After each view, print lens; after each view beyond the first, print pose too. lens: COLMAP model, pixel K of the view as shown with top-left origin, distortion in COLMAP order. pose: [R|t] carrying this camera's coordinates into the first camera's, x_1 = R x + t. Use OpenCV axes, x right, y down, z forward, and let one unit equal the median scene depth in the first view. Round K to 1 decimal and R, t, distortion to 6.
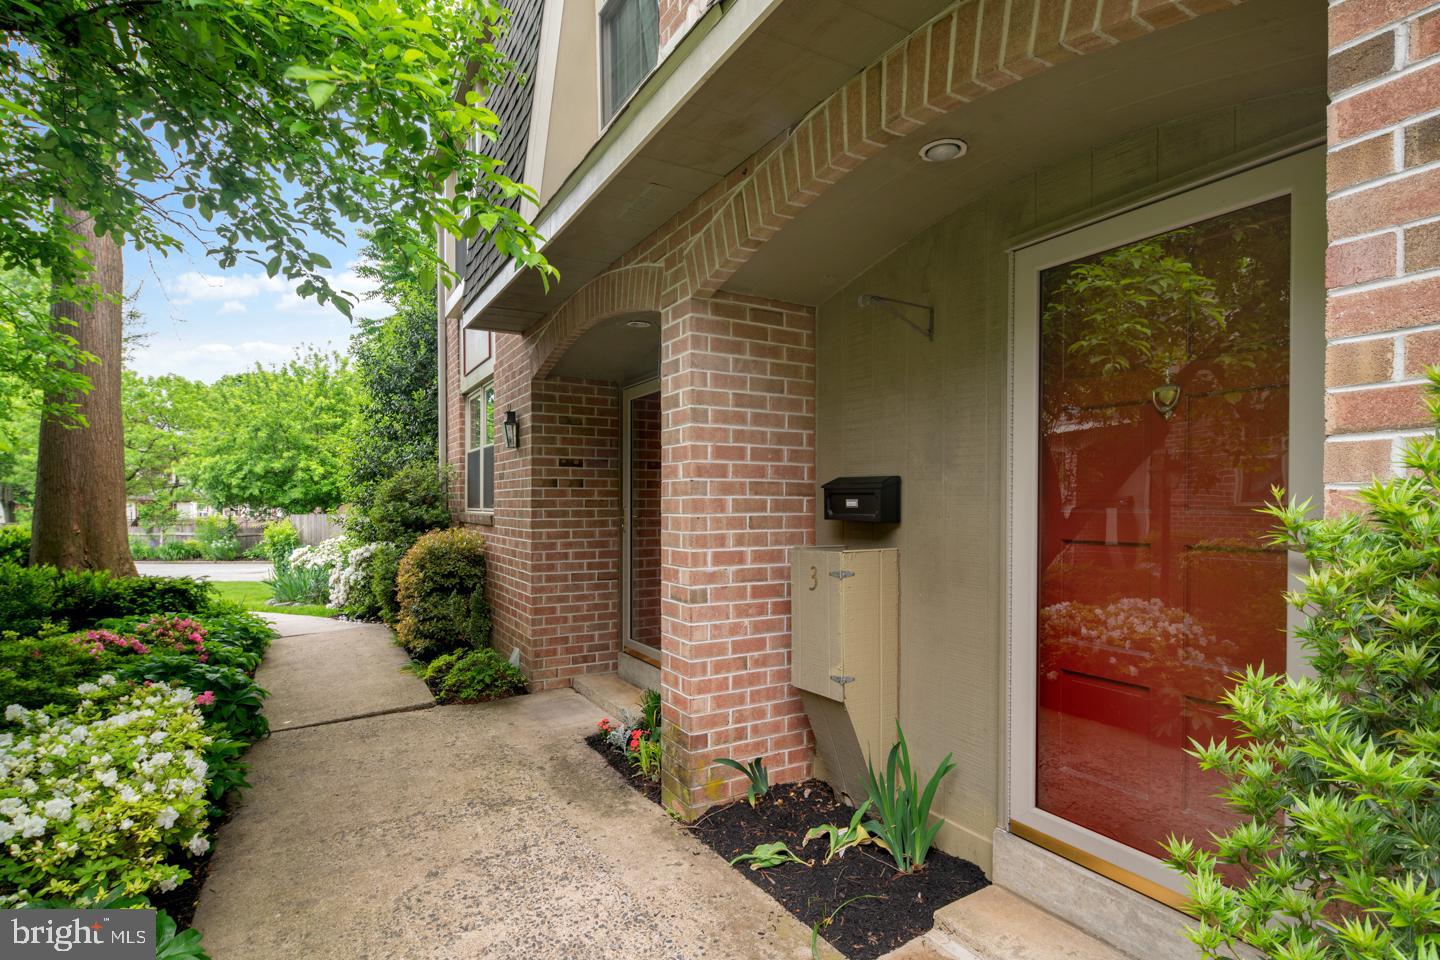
lens RADIAL K [[697.5, 0, 719.0], [0, 697.5, 513.6], [0, 0, 1]] dist [-0.000344, -0.000135]
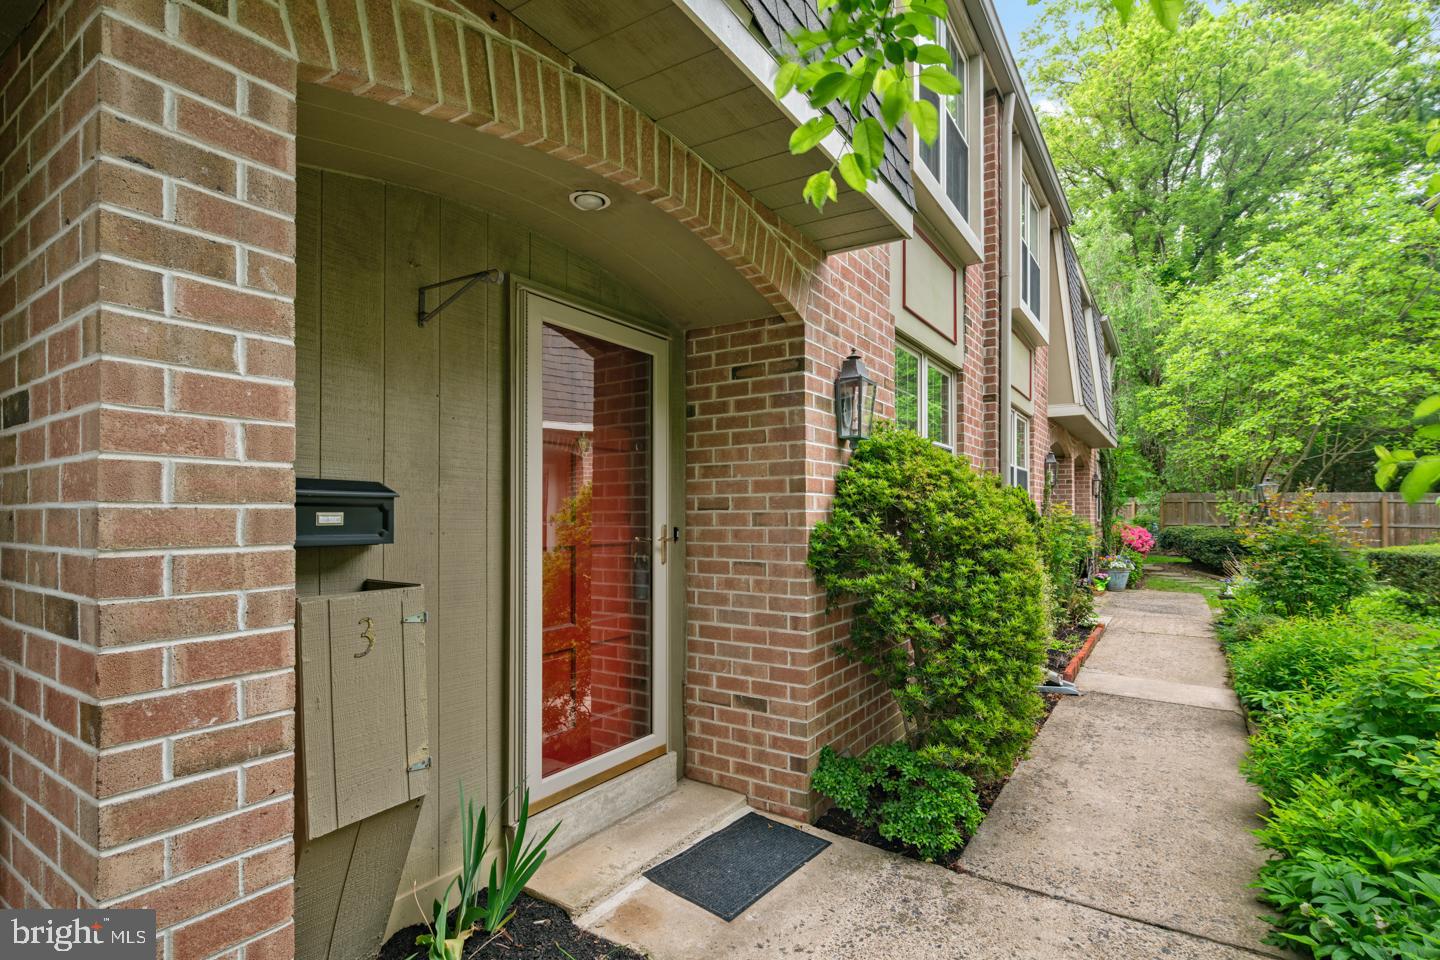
lens RADIAL K [[697.5, 0, 719.0], [0, 697.5, 513.6], [0, 0, 1]] dist [-0.000344, -0.000135]
pose [[-0.427911, 0.004781, 0.903808, -0.711141], [0.010454, 0.999945, -0.000341, -0.019336], [-0.903760, 0.009302, -0.427938, 1.200760]]
